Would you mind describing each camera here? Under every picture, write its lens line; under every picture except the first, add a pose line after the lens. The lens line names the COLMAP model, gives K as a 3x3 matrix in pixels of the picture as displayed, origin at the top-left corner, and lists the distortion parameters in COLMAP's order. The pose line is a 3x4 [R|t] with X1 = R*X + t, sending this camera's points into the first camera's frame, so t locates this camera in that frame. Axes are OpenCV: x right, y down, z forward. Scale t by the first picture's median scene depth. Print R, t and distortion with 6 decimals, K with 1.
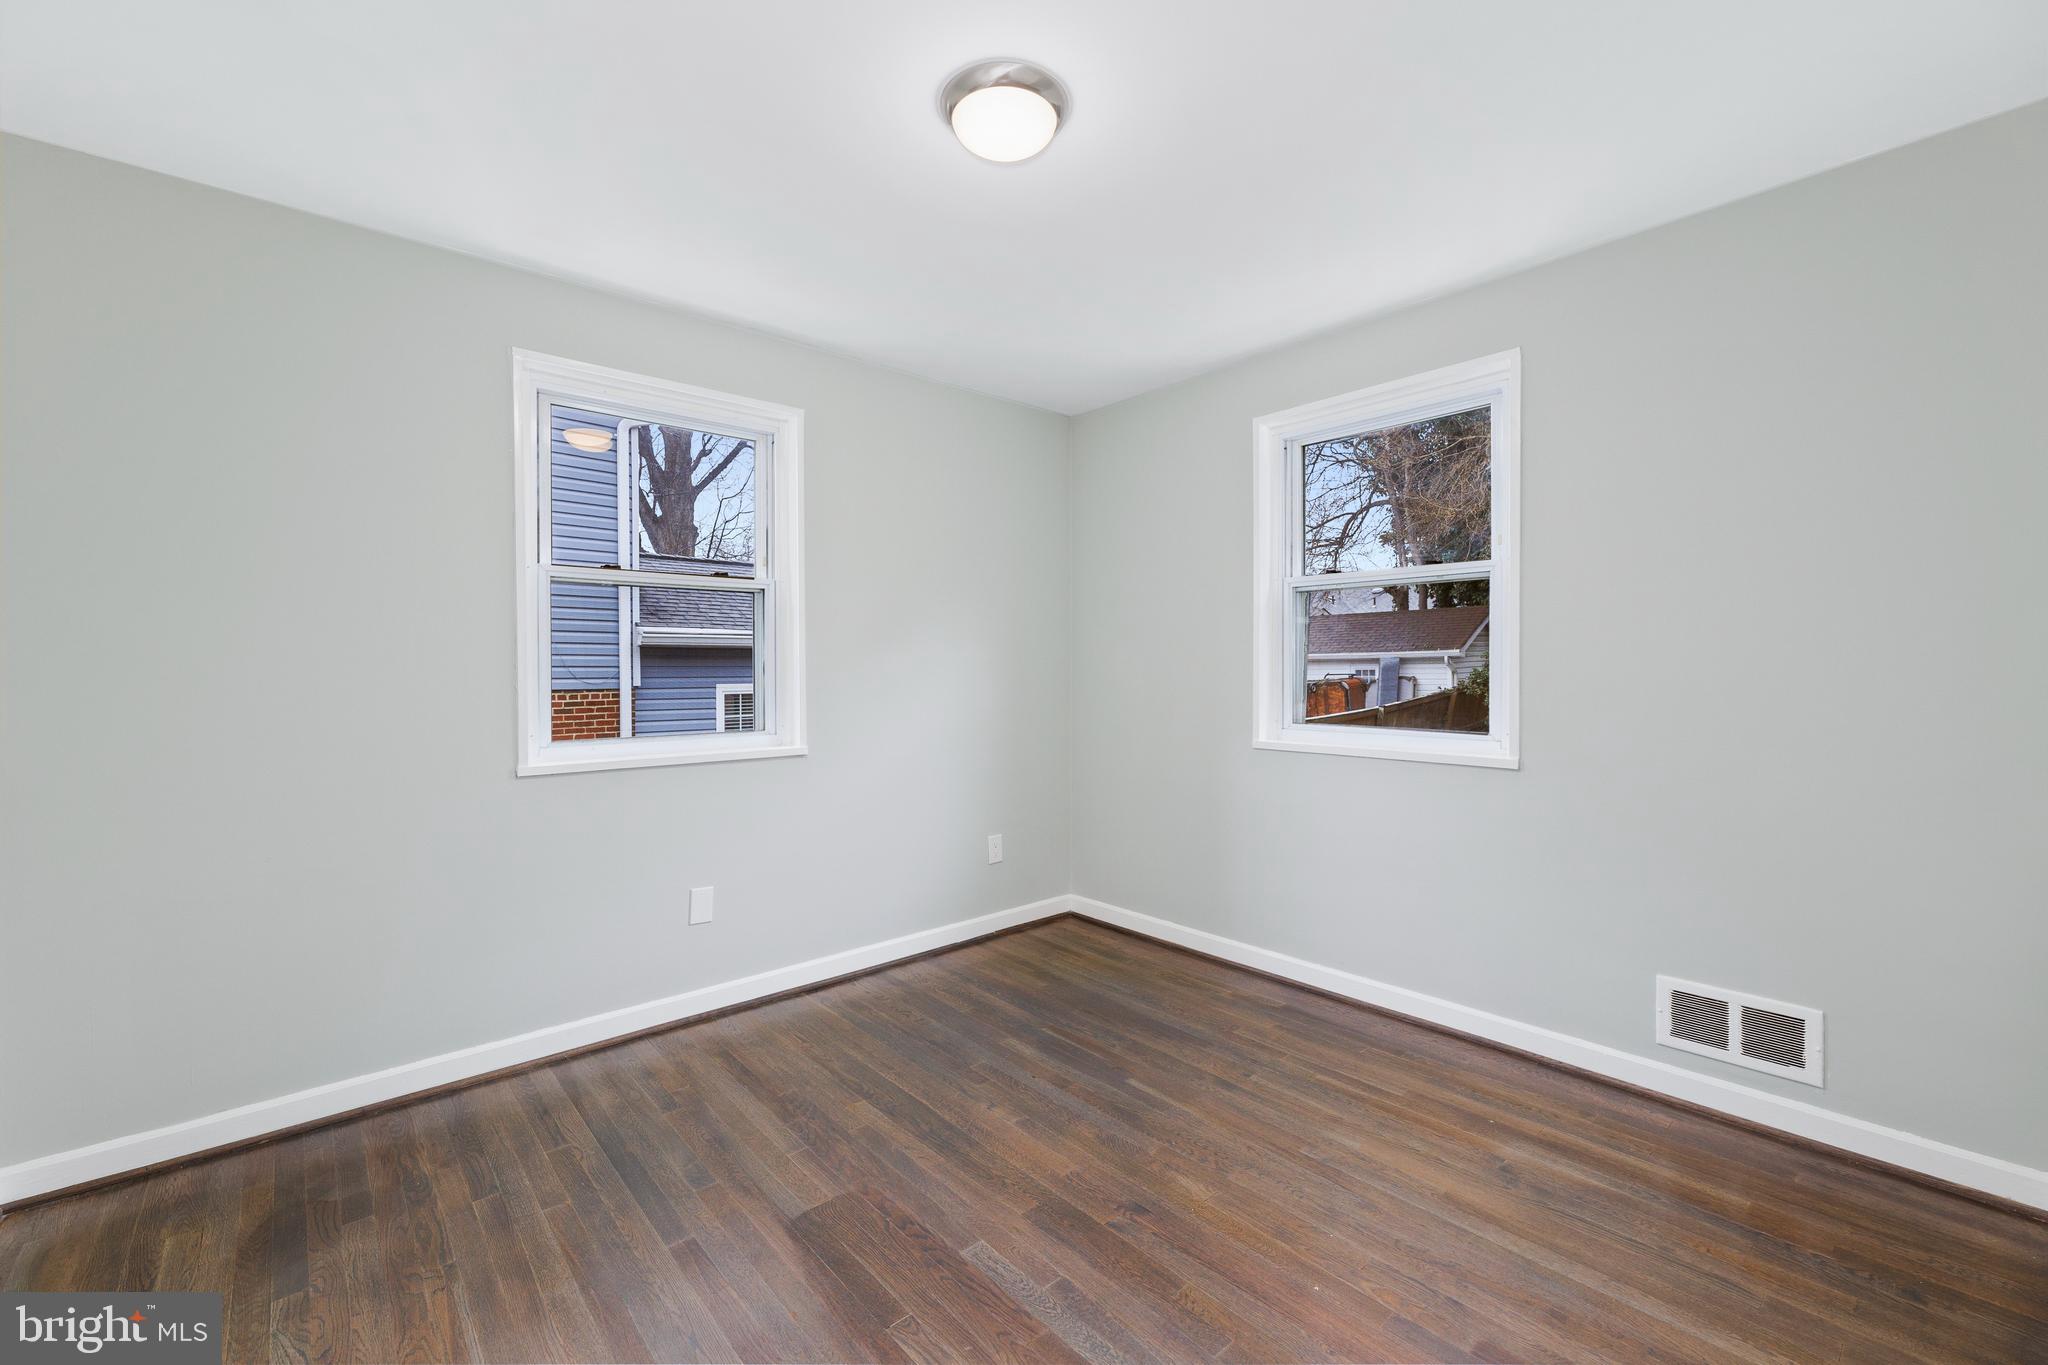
lens RADIAL K [[871.5, 0, 1020.2], [0, 871.5, 652.7], [0, 0, 1]] dist [0.001102, 0.000202]
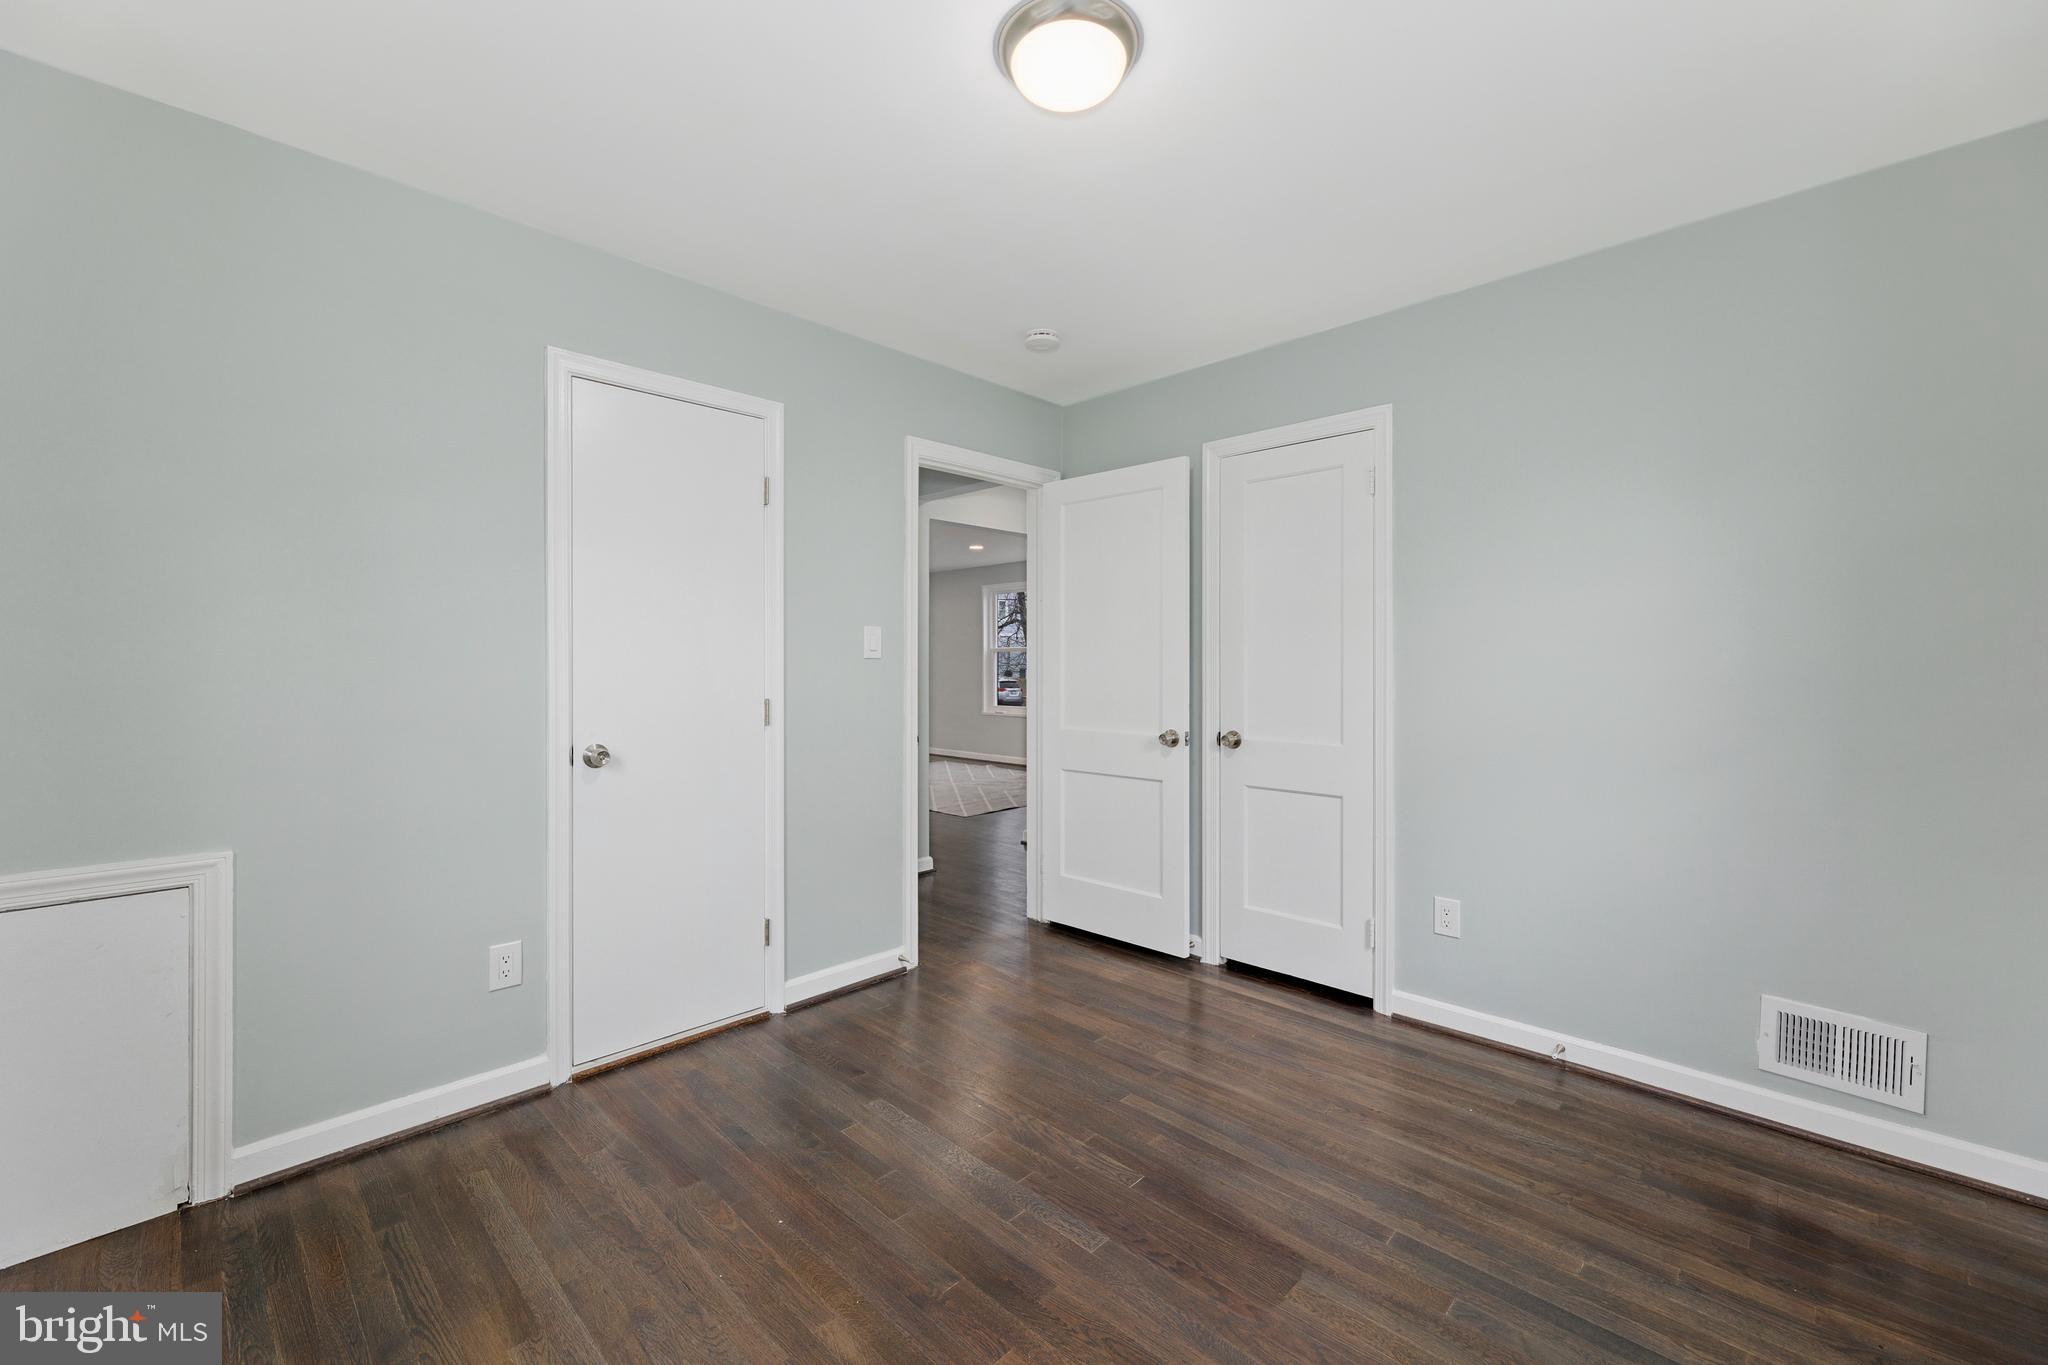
lens RADIAL K [[840.2, 0, 1012.5], [0, 840.2, 672.2], [0, 0, 1]] dist [0.001910, 0.000238]
pose [[-0.997703, 0.003524, -0.067648, 0.105230], [0.003575, 0.999993, -0.000622, 0.027335], [0.067645, -0.000863, -0.997709, 1.926618]]
